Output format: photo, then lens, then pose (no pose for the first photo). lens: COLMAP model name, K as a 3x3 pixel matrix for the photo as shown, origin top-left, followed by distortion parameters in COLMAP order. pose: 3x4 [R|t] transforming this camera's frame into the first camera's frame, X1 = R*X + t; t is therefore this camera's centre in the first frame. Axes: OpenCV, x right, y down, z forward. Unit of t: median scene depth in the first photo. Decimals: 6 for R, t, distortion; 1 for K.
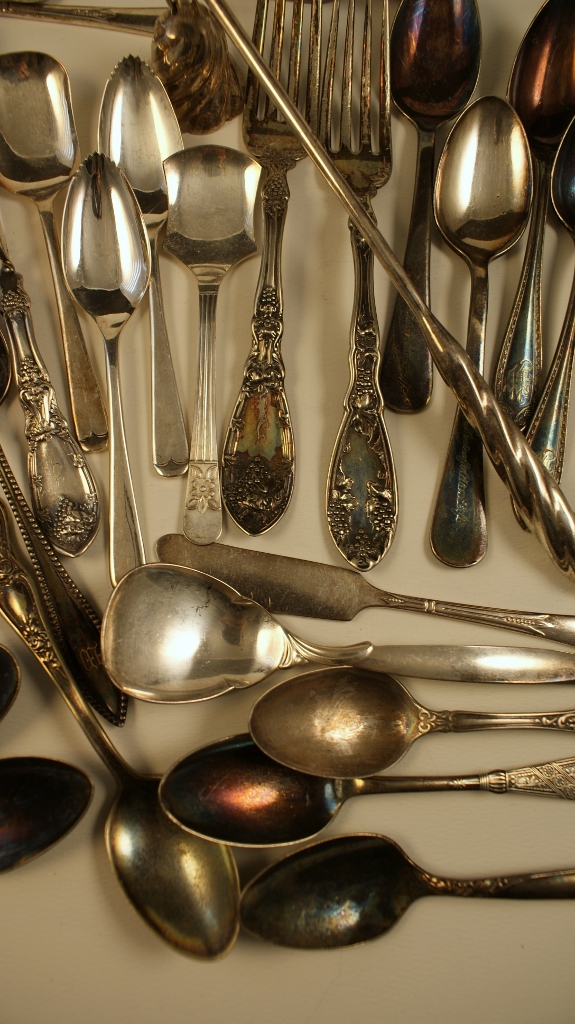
lens RADIAL K [[820.5, 0, 287.5], [0, 820.5, 512.0], [0, 0, 1]] dist [-0.176033, 0.157884]
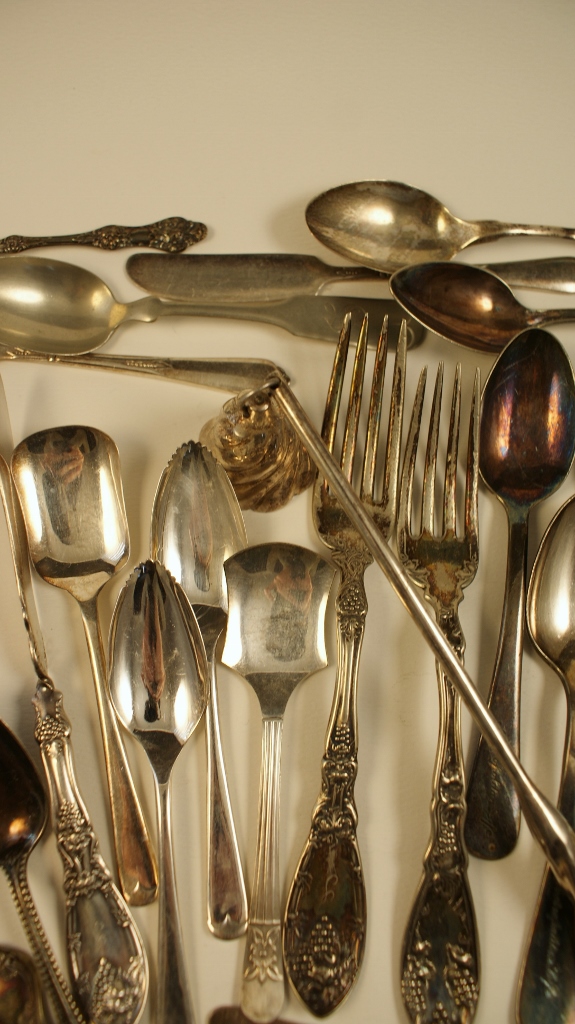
lens RADIAL K [[820.5, 0, 287.5], [0, 820.5, 512.0], [0, 0, 1]] dist [-0.176033, 0.157884]
pose [[0.999546, 0.029200, -0.007460, -0.083794], [-0.029817, 0.994152, -0.103793, -0.414739], [0.004385, 0.103968, 0.994571, 0.097744]]
